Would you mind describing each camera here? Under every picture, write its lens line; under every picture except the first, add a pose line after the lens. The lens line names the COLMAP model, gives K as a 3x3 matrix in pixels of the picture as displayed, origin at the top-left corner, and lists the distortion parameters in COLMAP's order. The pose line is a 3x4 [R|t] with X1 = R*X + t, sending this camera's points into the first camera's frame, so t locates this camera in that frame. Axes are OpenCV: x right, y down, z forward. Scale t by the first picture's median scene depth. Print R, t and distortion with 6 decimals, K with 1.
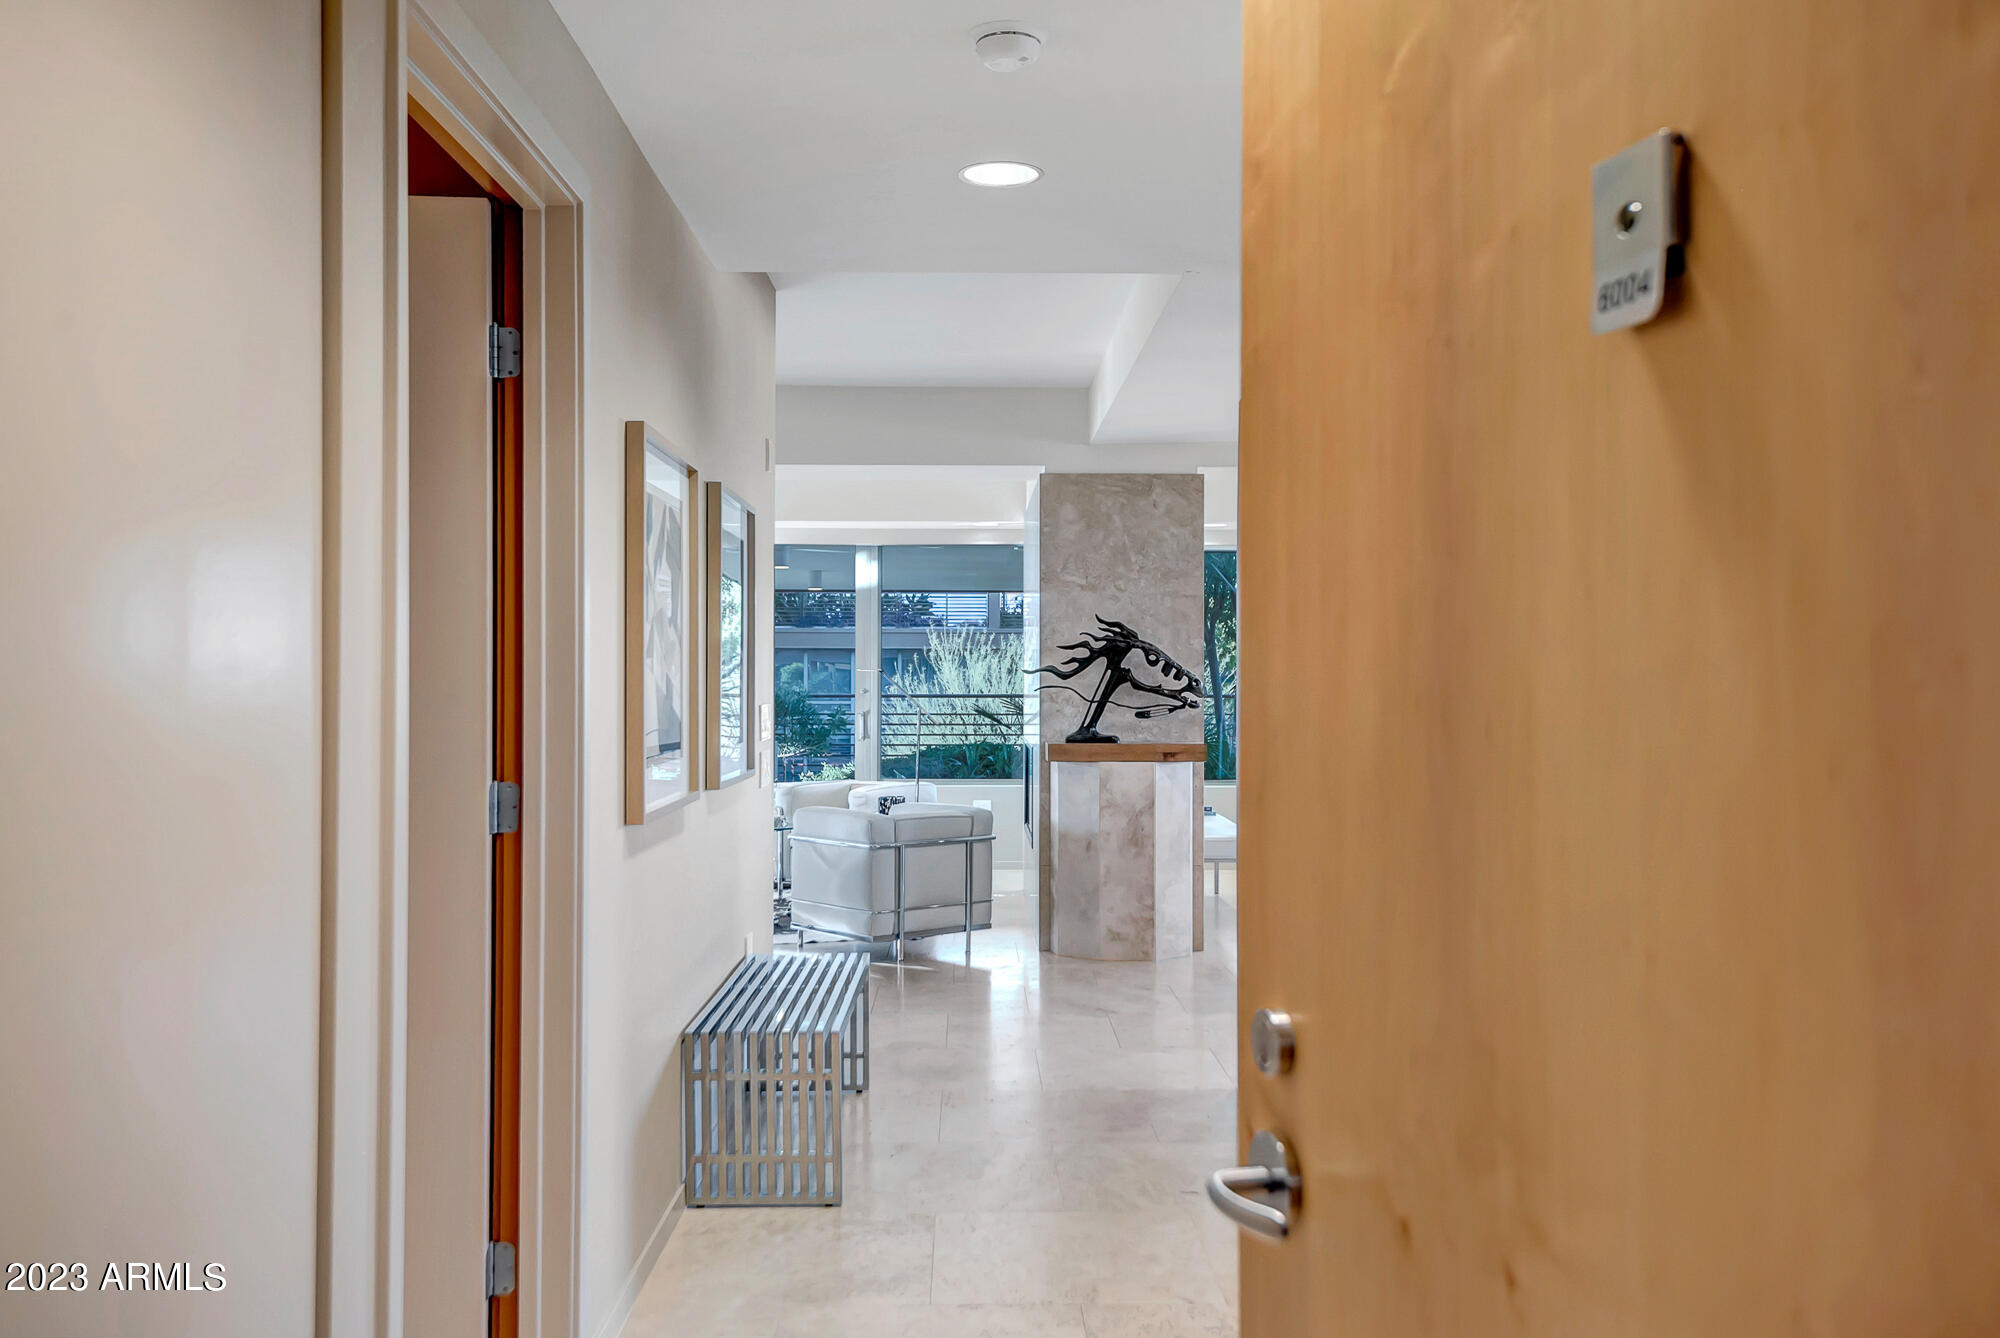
lens RADIAL K [[1706.9, 0, 997.5], [0, 1706.9, 670.9], [0, 0, 1]] dist [-0.014415, 0.002202]
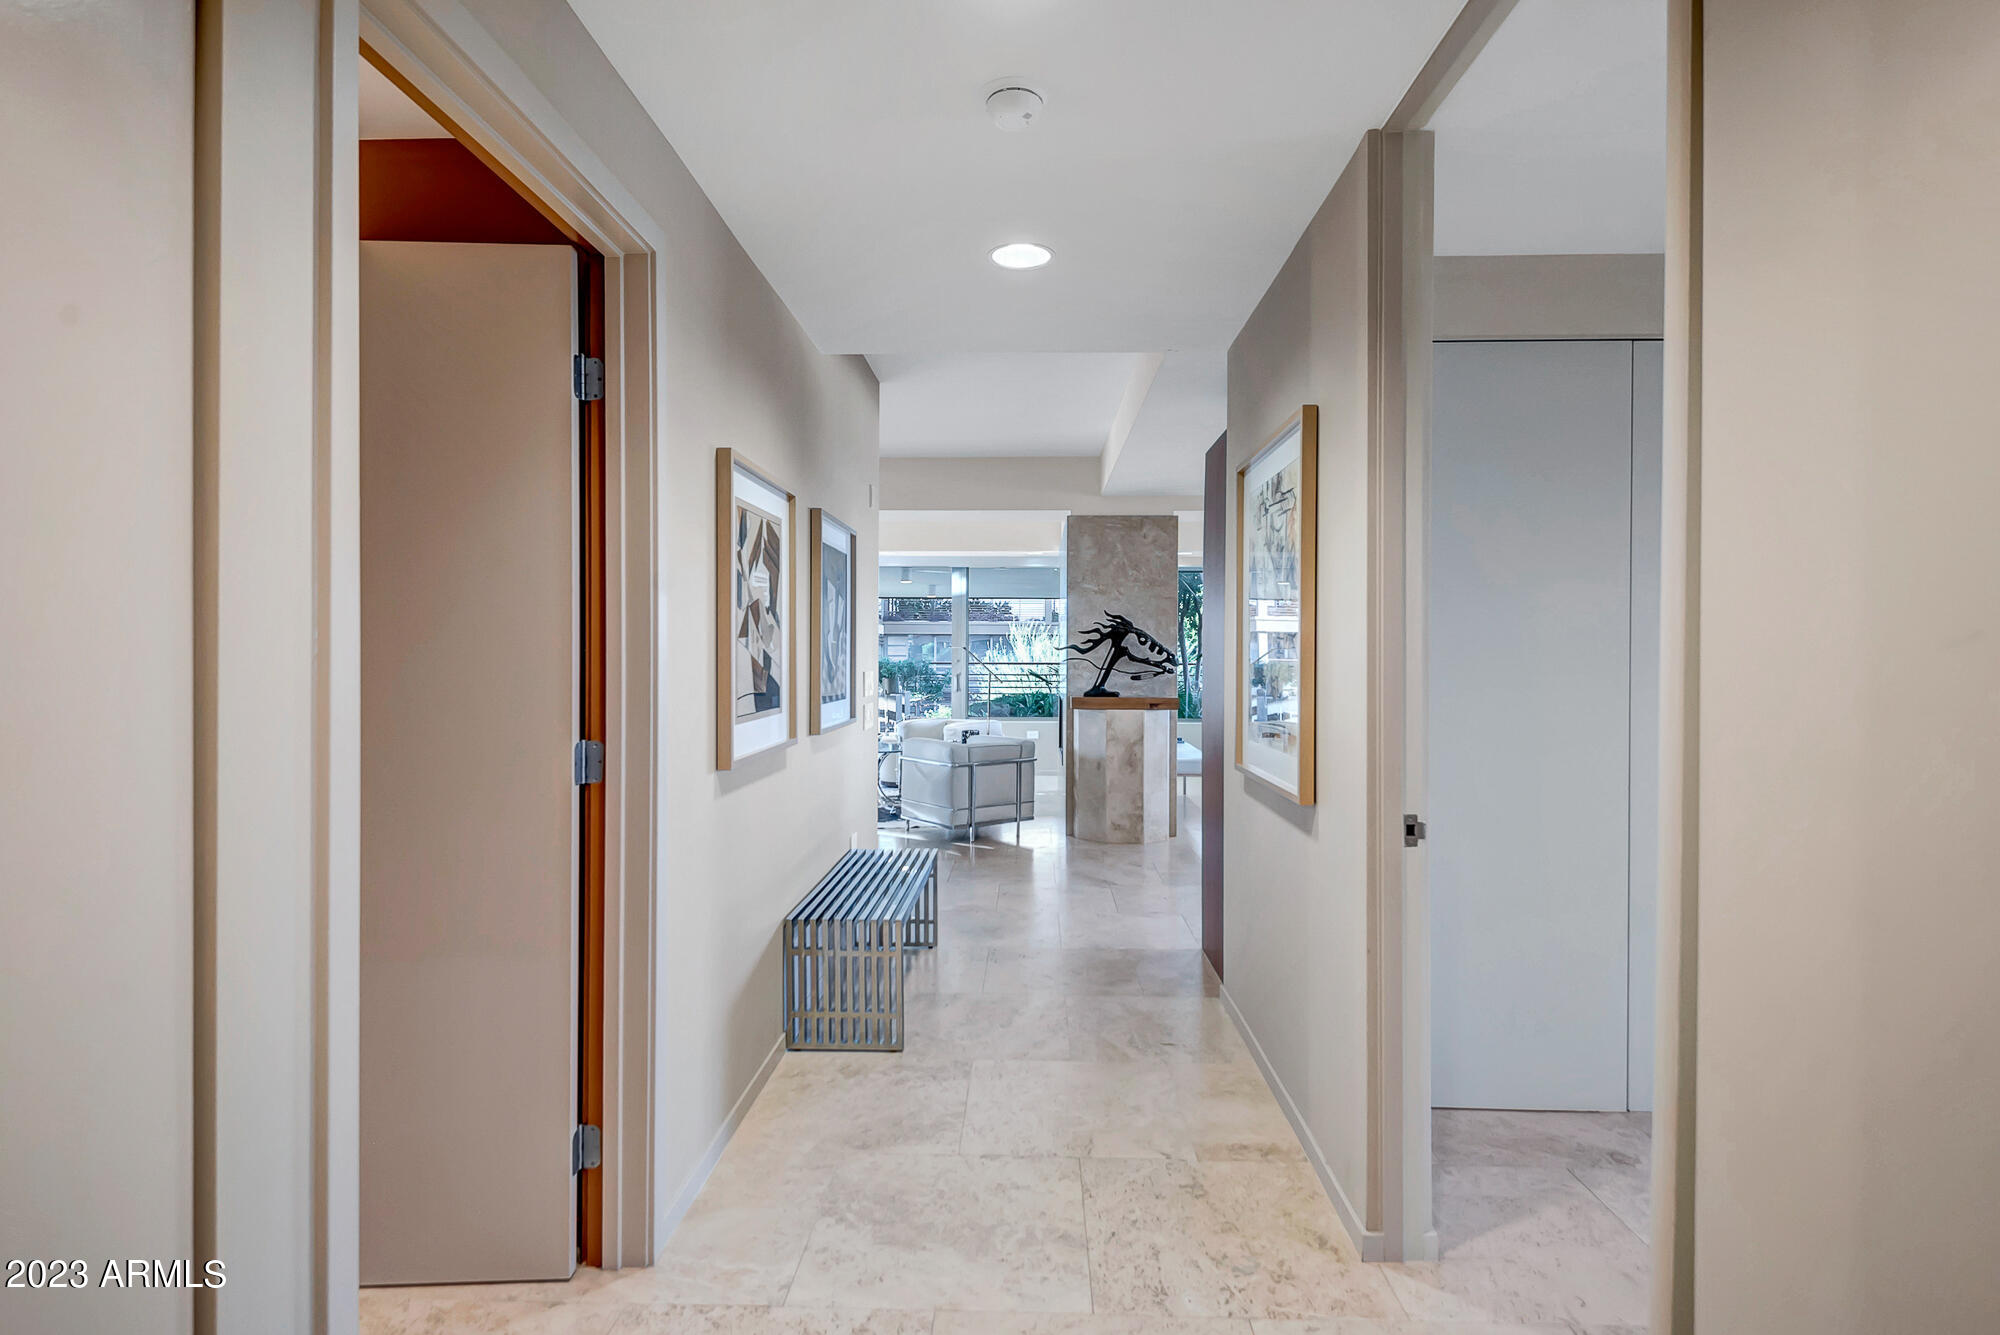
lens RADIAL K [[972.7, 0, 1007.9], [0, 972.7, 663.0], [0, 0, 1]] dist [0.000646, -0.001597]
pose [[0.998757, 0.003445, -0.049732, 0.026413], [-0.002660, 0.999871, 0.015835, -0.000534], [0.049780, -0.015683, 0.998637, 0.250530]]
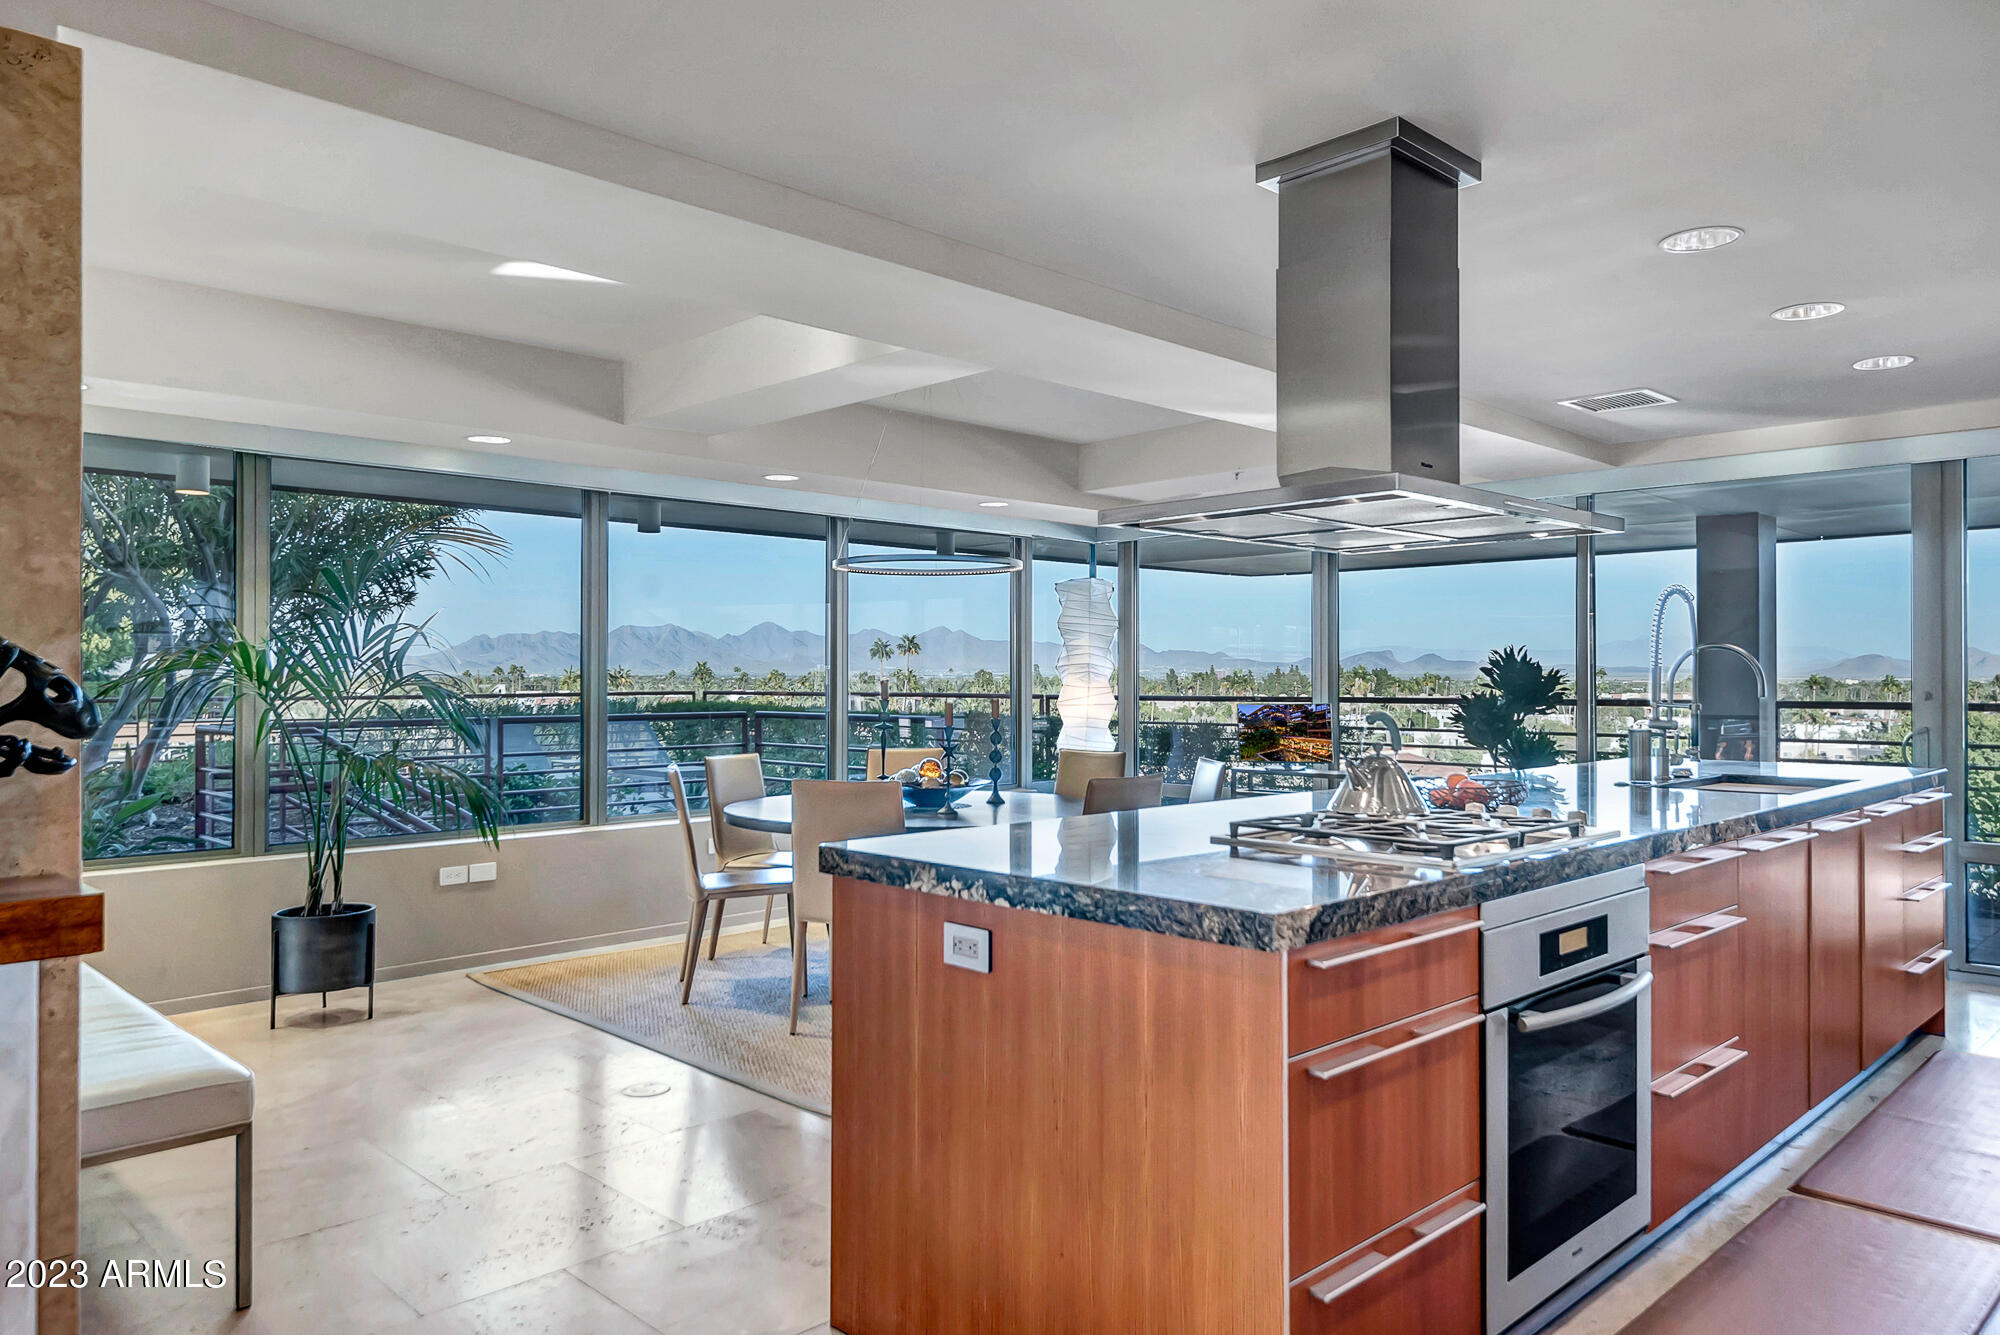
lens RADIAL K [[1333.0, 0, 1007.6], [0, 1333.0, 667.9], [0, 0, 1]] dist [0.008854, 0.001738]
pose [[0.730964, -0.003680, 0.682406, 0.131242], [-0.001539, 0.999974, 0.007040, 0.001930], [-0.682414, -0.006196, 0.730940, 1.209518]]
